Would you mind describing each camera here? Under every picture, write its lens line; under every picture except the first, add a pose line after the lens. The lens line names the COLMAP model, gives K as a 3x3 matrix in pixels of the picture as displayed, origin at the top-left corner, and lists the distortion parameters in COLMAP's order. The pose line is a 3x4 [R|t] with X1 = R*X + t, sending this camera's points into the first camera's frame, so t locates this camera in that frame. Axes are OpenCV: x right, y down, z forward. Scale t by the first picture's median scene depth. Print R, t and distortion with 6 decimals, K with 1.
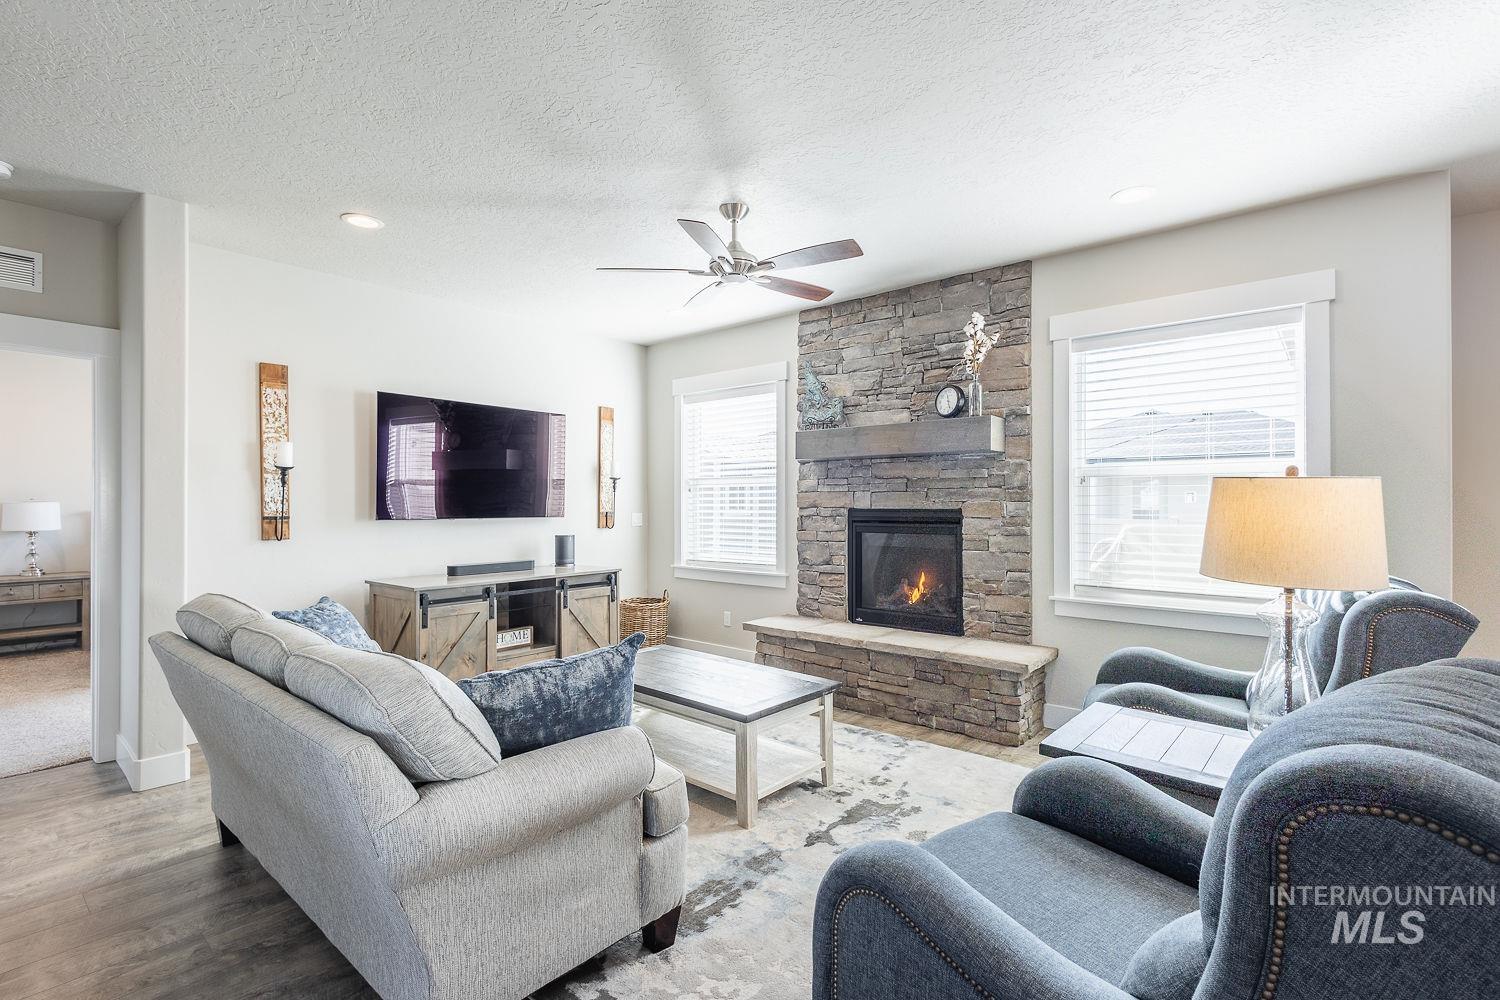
lens RADIAL K [[687.4, 0, 750.0], [0, 687.4, 500.0], [0, 0, 1]] dist [0.002761, 0.000081]
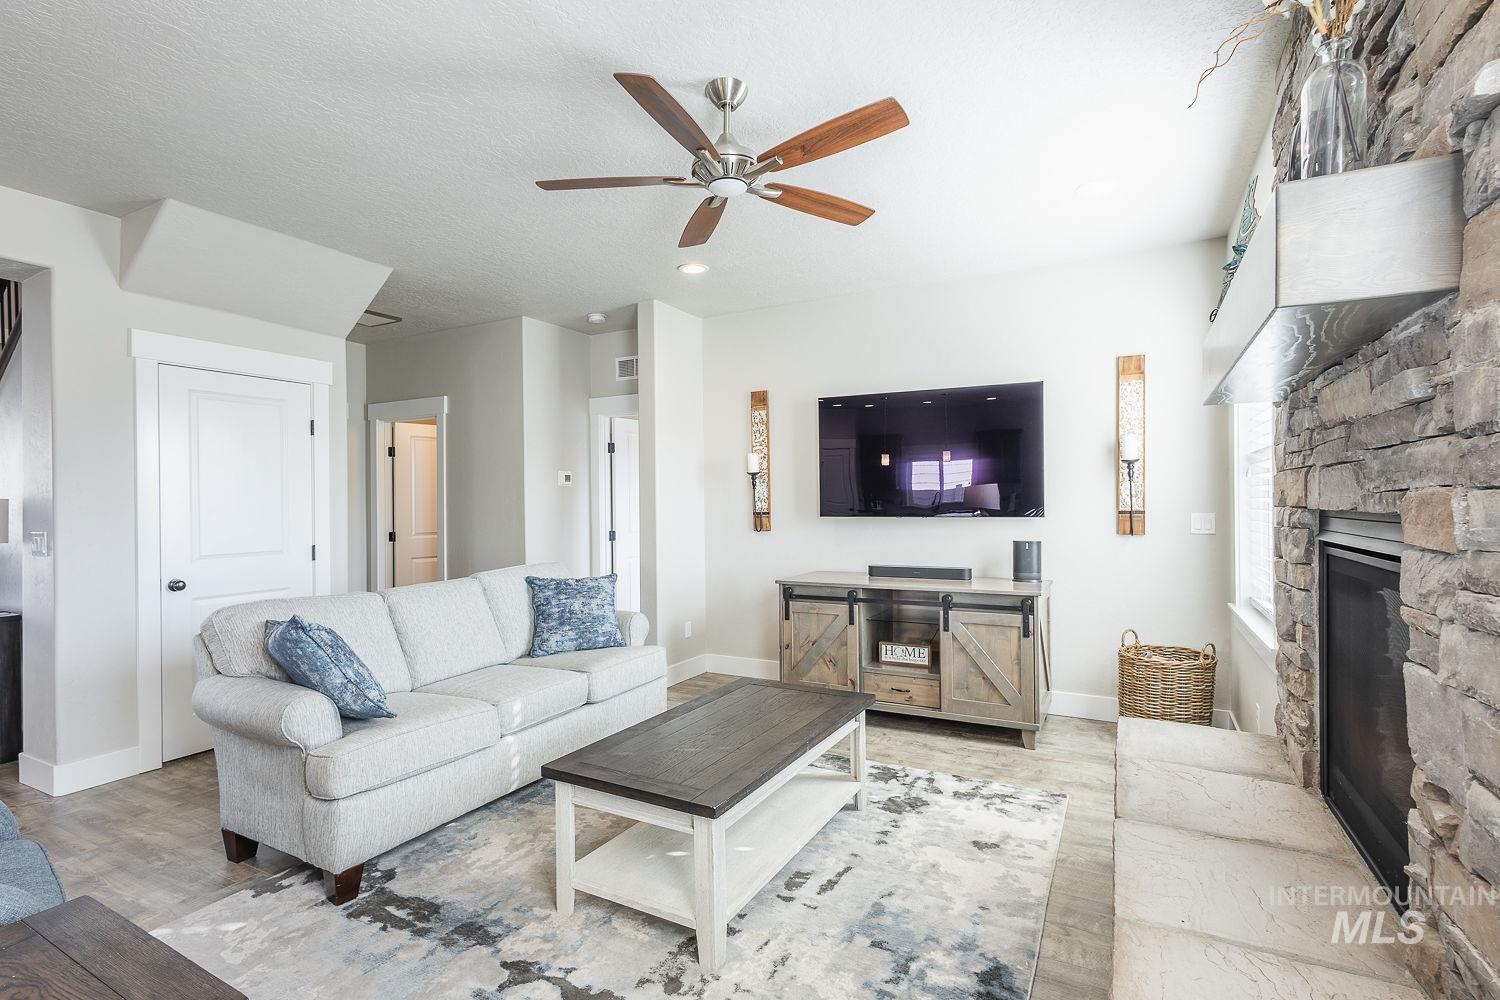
lens RADIAL K [[709.1, 0, 750.0], [0, 709.1, 500.0], [0, 0, 1]] dist [0.002377, -0.000308]
pose [[0.211585, -0.003710, -0.977353, 0.567960], [0.015986, 0.999872, -0.000335, 0.001544], [0.977229, -0.015553, 0.211617, 0.700985]]
